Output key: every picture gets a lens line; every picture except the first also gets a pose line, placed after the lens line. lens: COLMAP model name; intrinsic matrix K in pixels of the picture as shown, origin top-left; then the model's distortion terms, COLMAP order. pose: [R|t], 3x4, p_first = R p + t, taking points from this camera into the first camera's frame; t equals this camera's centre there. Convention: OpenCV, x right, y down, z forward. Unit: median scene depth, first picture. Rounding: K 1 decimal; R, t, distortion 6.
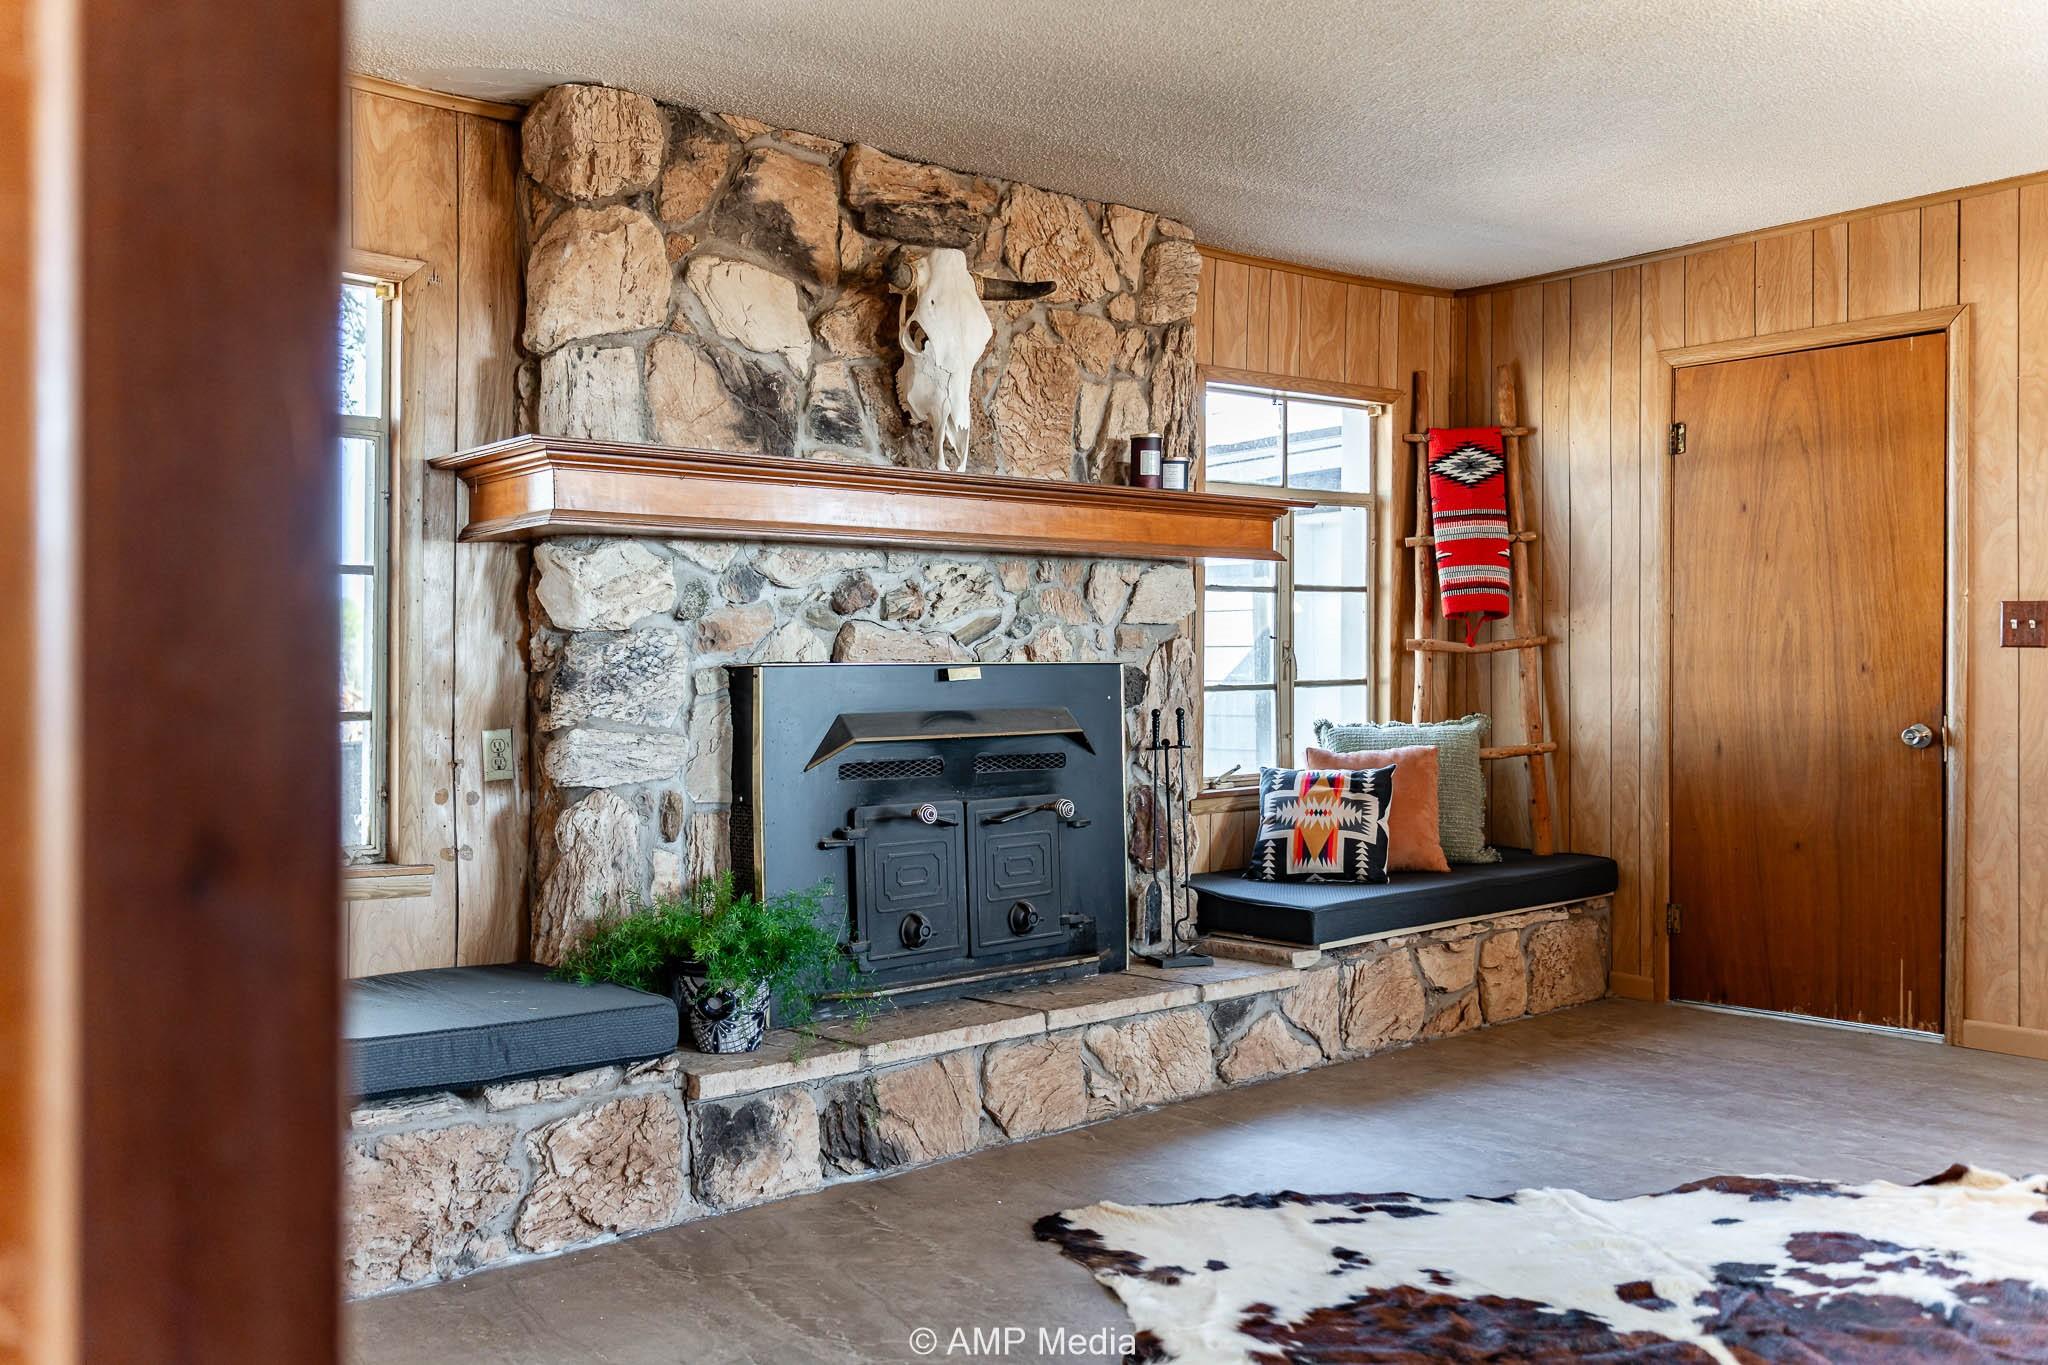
lens RADIAL K [[1780.9, 0, 1024.8], [0, 1780.9, 674.2], [0, 0, 1]] dist [0.009934, 0.002833]
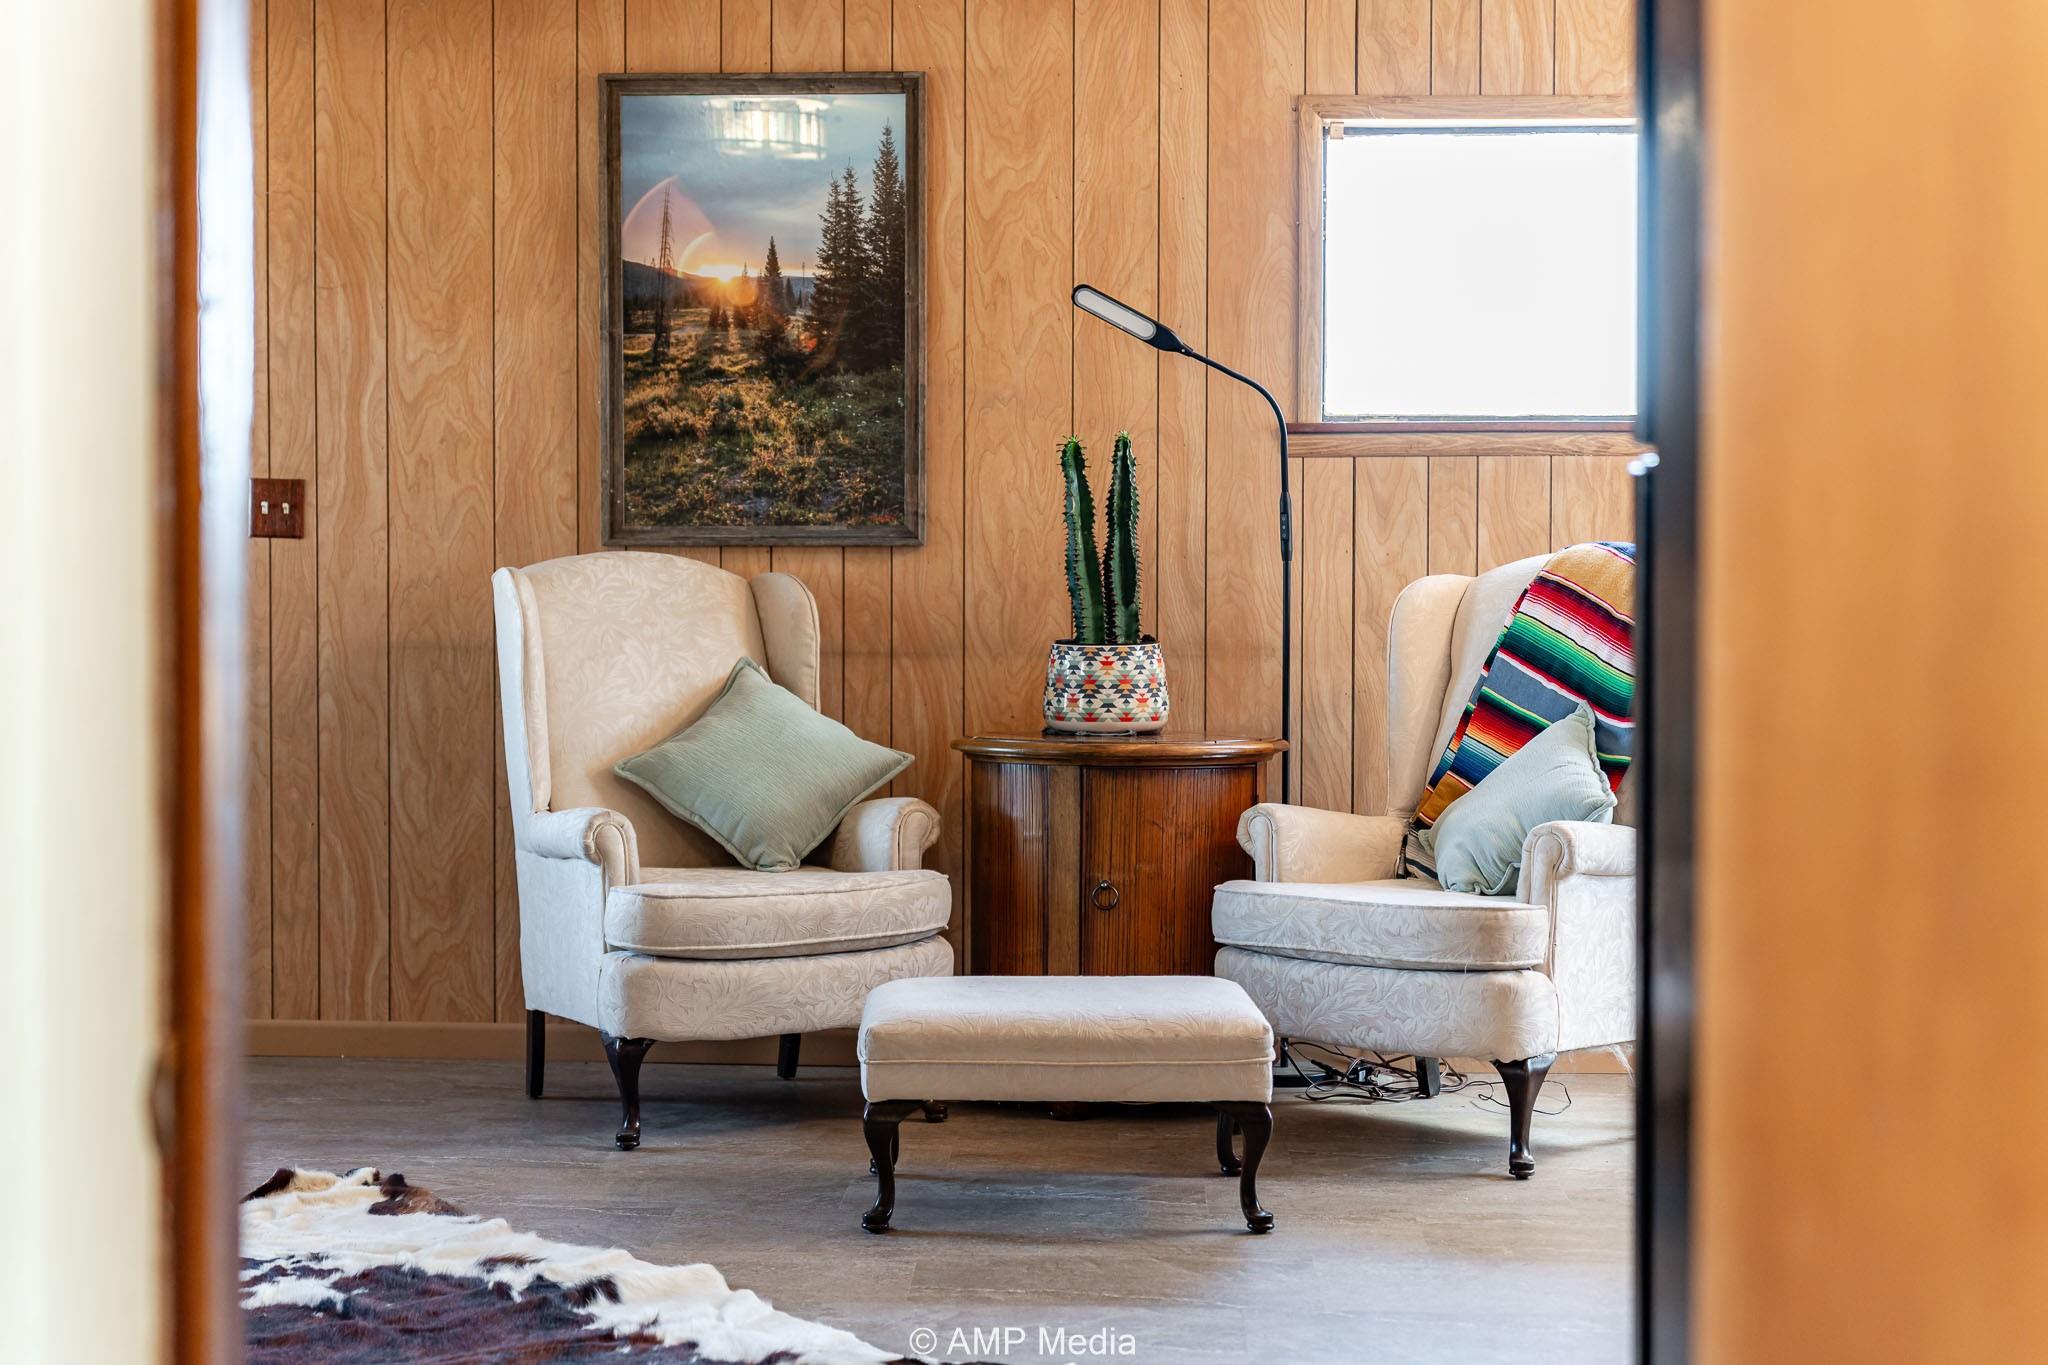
lens RADIAL K [[3187.9, 0, 1023.9], [0, 3187.9, 682.5], [0, 0, 1]] dist [-0.007949, 0.000000]
pose [[0.679884, -0.033281, 0.732564, -0.334211], [-0.001853, 0.998888, 0.047101, -0.024525], [-0.733317, -0.033381, 0.679067, -0.264037]]
